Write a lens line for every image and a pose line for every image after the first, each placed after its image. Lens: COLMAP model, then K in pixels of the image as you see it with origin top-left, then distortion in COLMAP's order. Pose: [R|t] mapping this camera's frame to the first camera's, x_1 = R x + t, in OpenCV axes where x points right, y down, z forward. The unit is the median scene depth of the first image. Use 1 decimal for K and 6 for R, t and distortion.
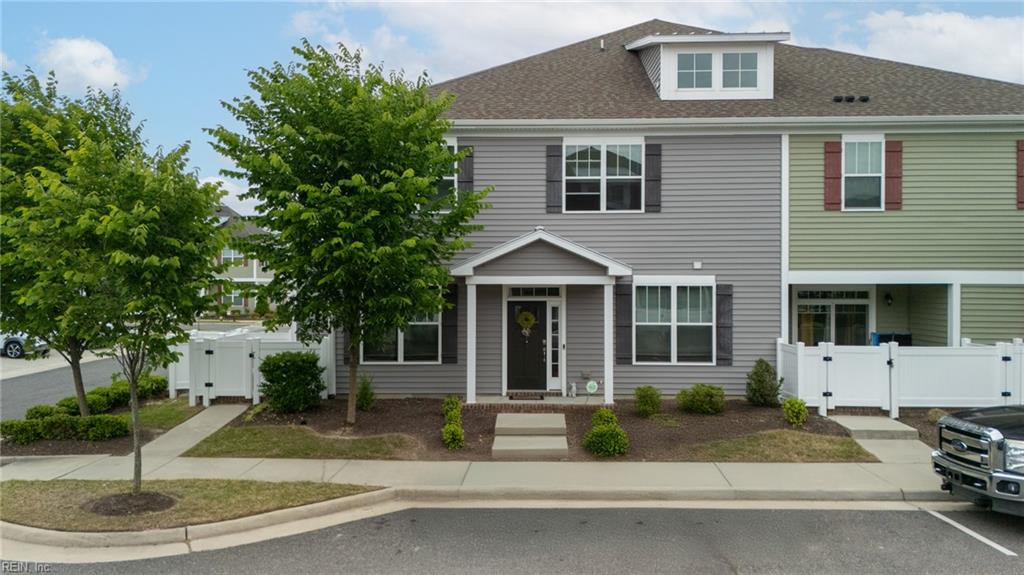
lens RADIAL K [[753.5, 0, 511.3], [0, 753.5, 279.8], [0, 0, 1]] dist [0.032765, -0.005038]
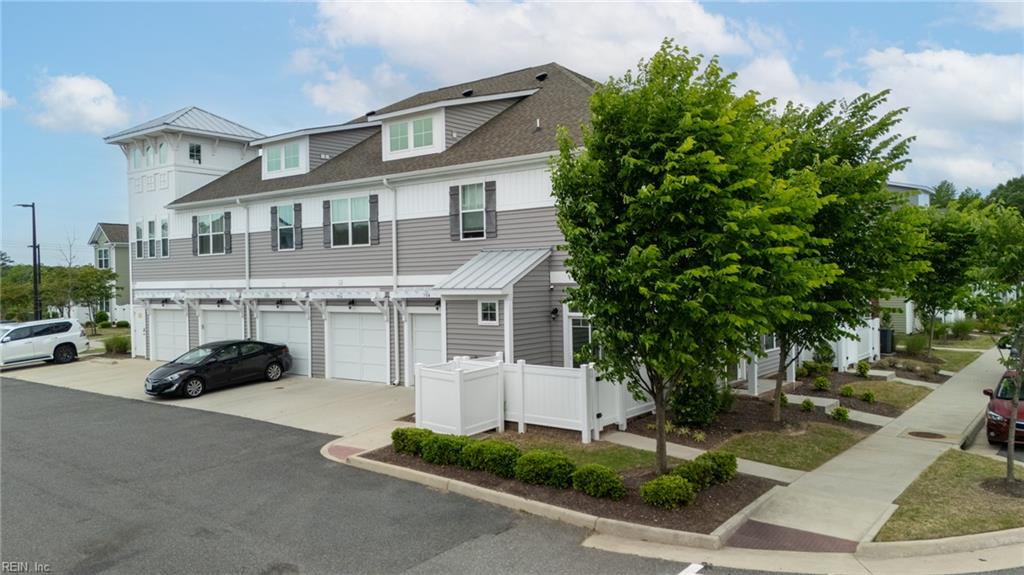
lens RADIAL K [[753.5, 0, 511.3], [0, 753.5, 279.8], [0, 0, 1]] dist [0.032765, -0.005038]
pose [[0.797822, -0.003627, -0.602882, 1.200093], [0.000445, 0.999985, -0.005427, -0.019292], [0.602893, 0.004062, 0.797812, 0.061503]]
